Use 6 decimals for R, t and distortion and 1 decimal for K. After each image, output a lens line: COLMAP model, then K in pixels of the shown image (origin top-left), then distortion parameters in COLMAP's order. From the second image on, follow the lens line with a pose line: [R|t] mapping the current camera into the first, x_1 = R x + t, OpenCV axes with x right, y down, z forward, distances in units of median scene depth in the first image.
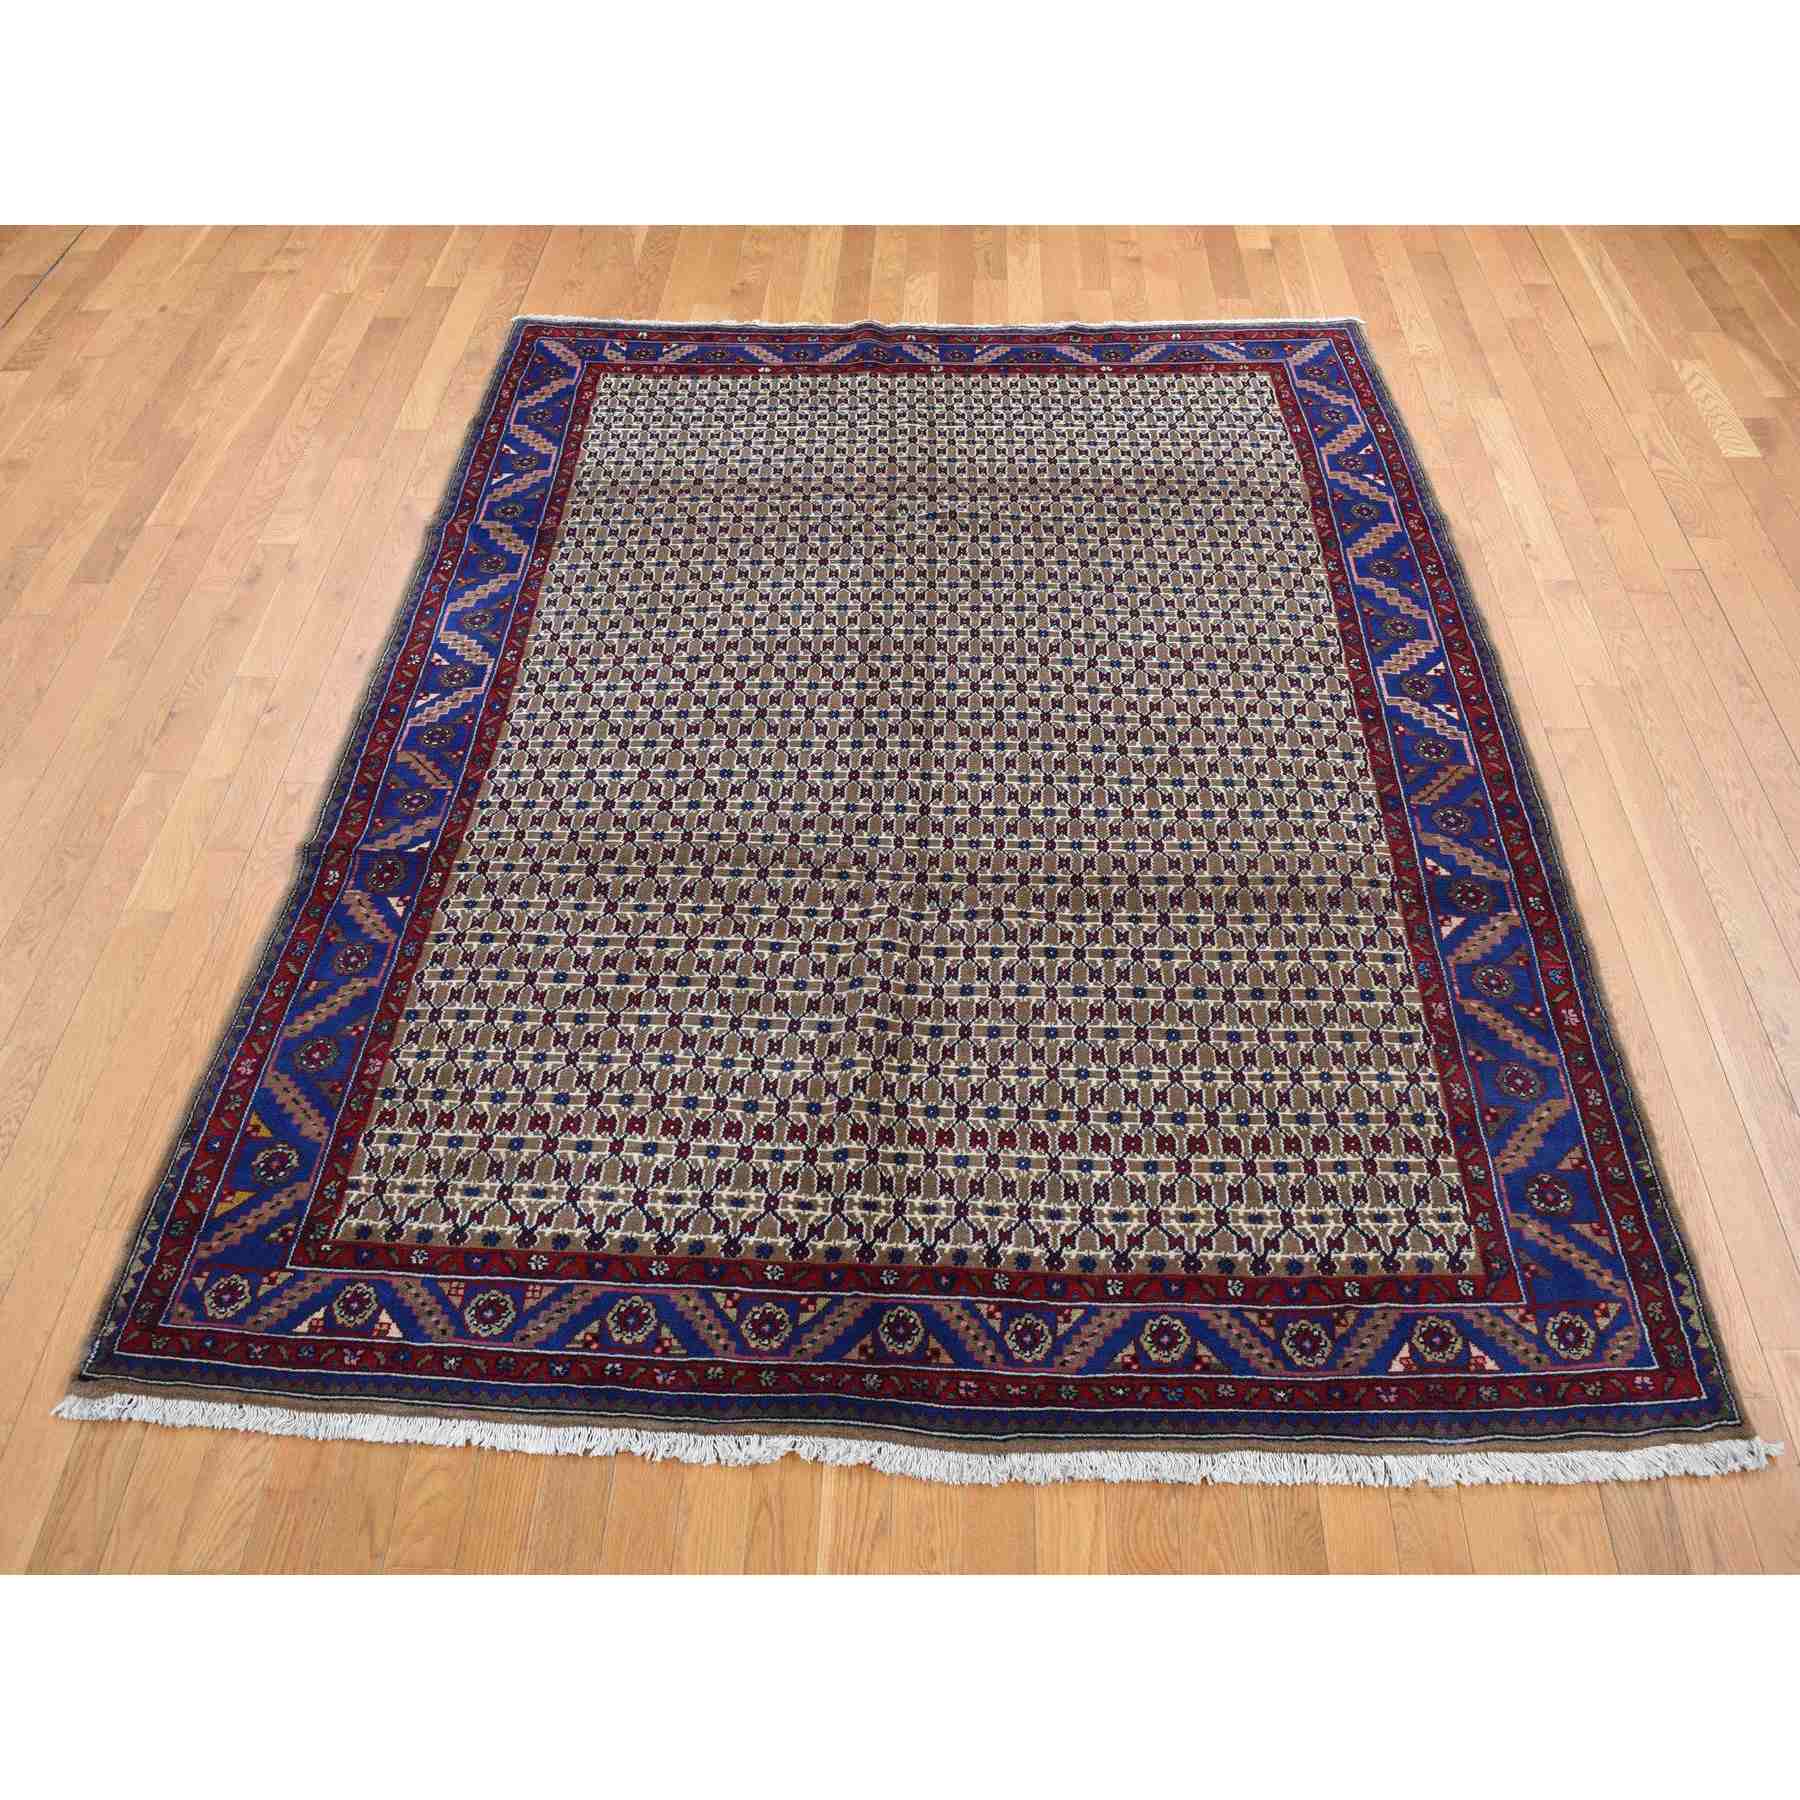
lens RADIAL K [[1695.3, 0, 898.1], [0, 1695.3, 857.3], [0, 0, 1]] dist [-0.052431, -0.011275]
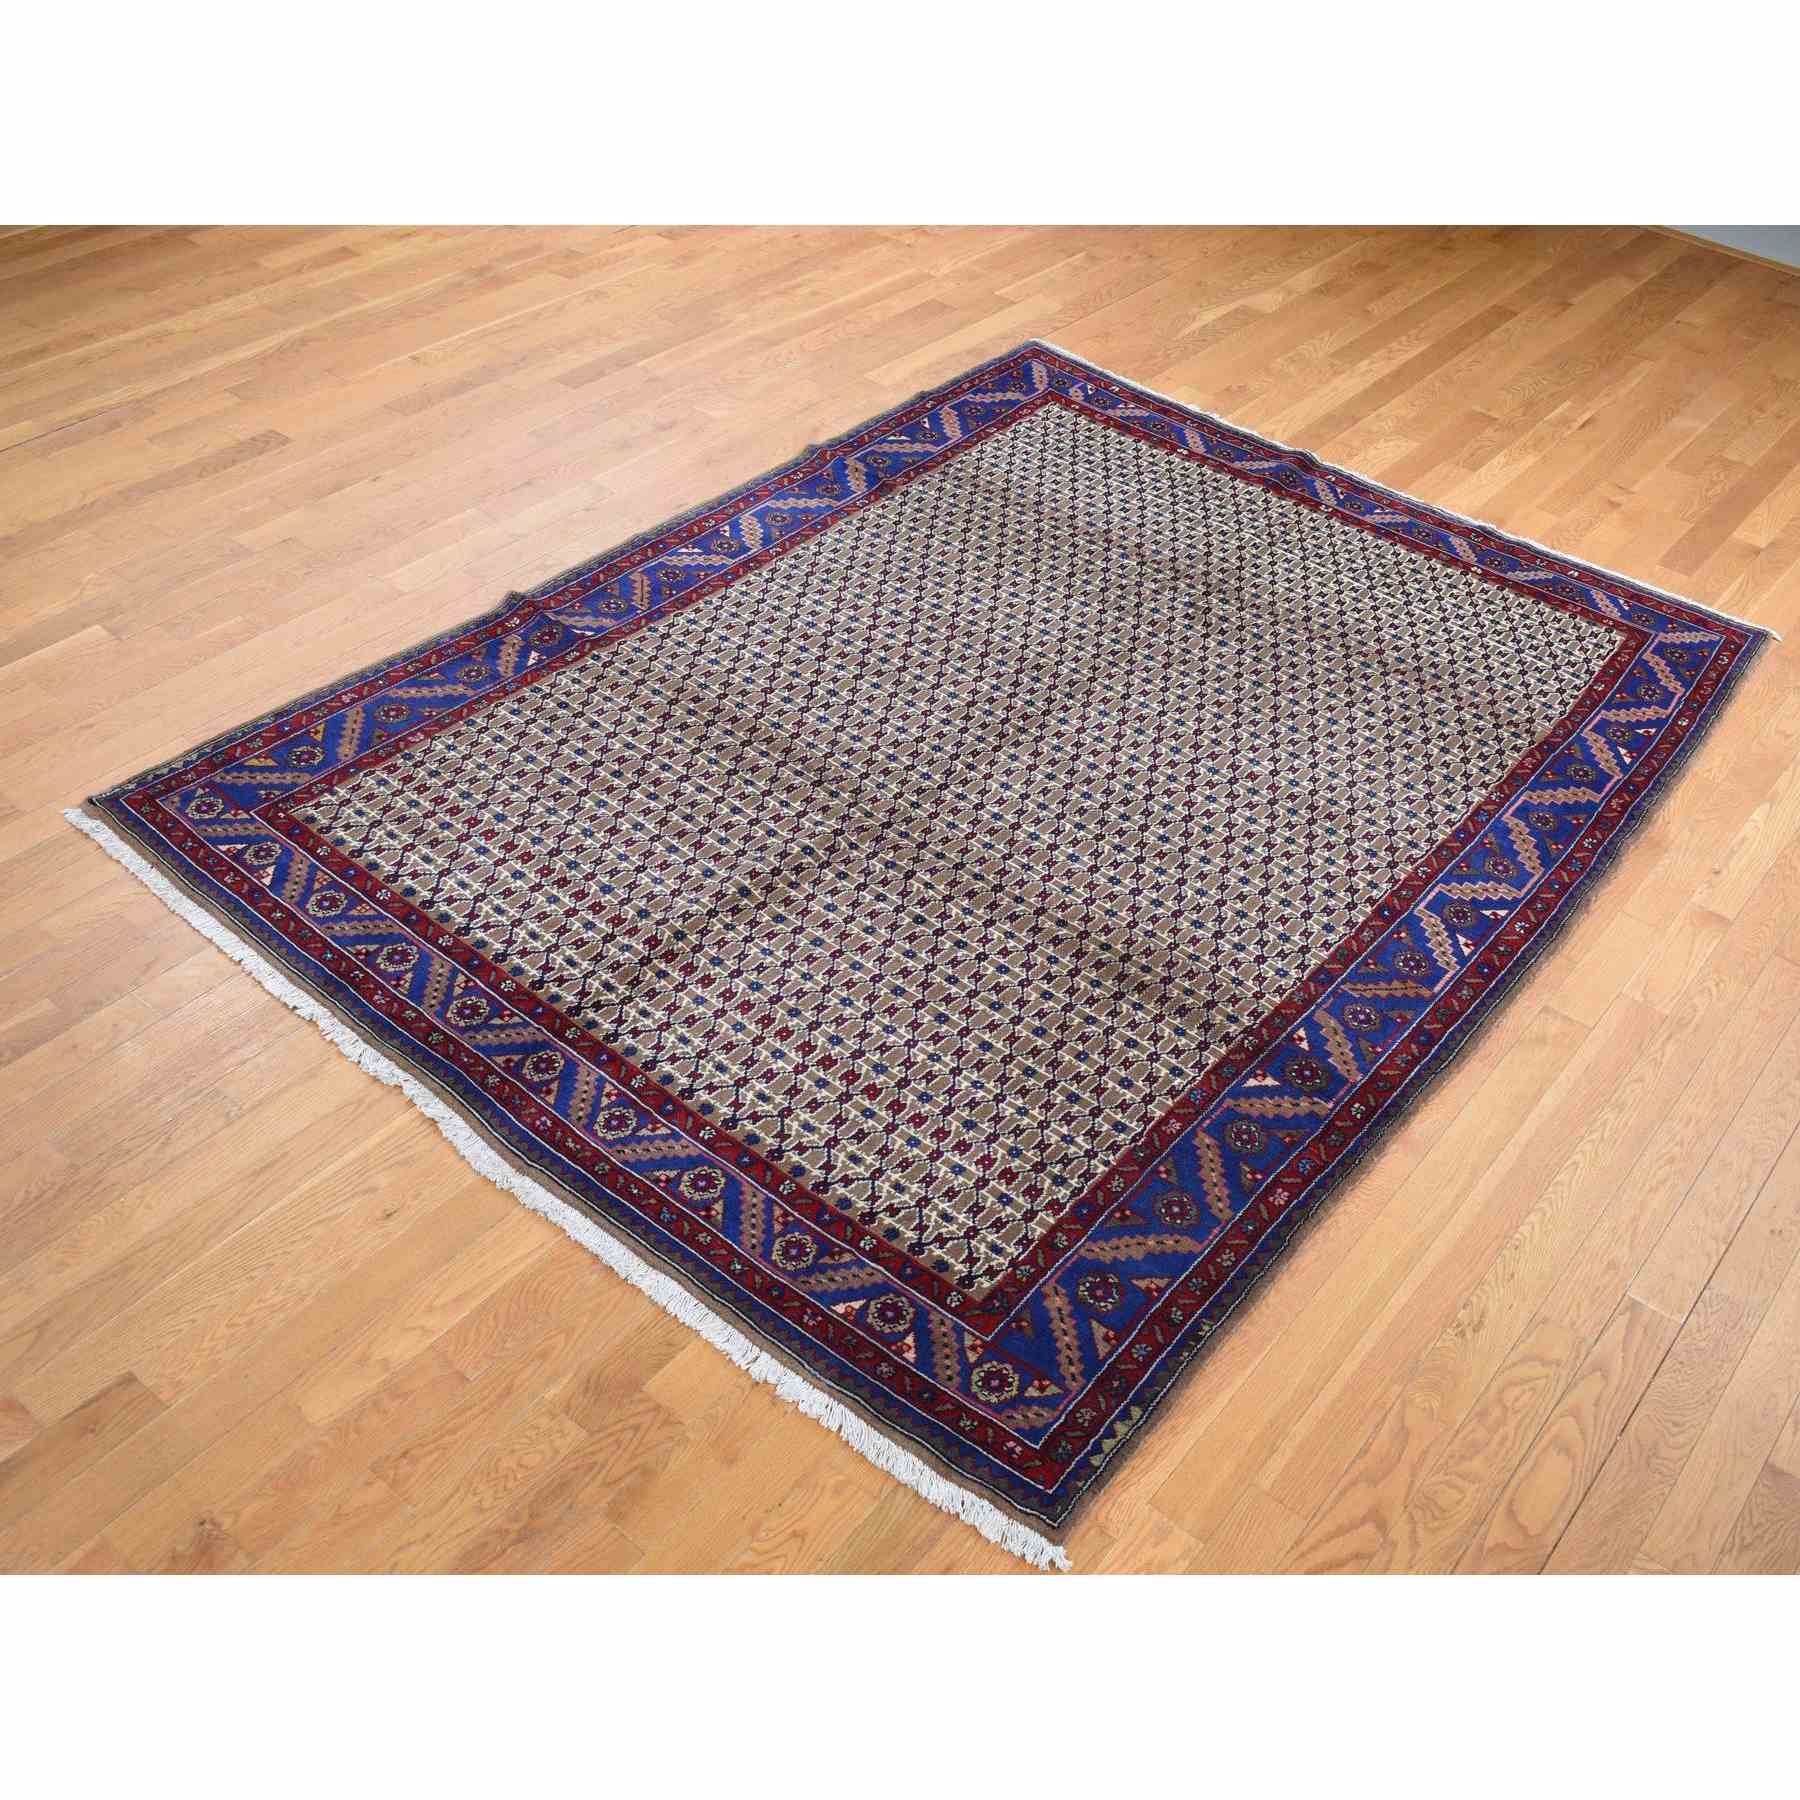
lens RADIAL K [[1735.3, 0, 900.0], [0, 1735.3, 900.0], [0, 0, 1]] dist [-0.059364, 0.017285]
pose [[0.801627, 0.450865, -0.392574, 0.428375], [-0.475622, 0.878824, 0.038106, 0.006814], [0.362184, 0.156170, 0.918931, -0.036062]]
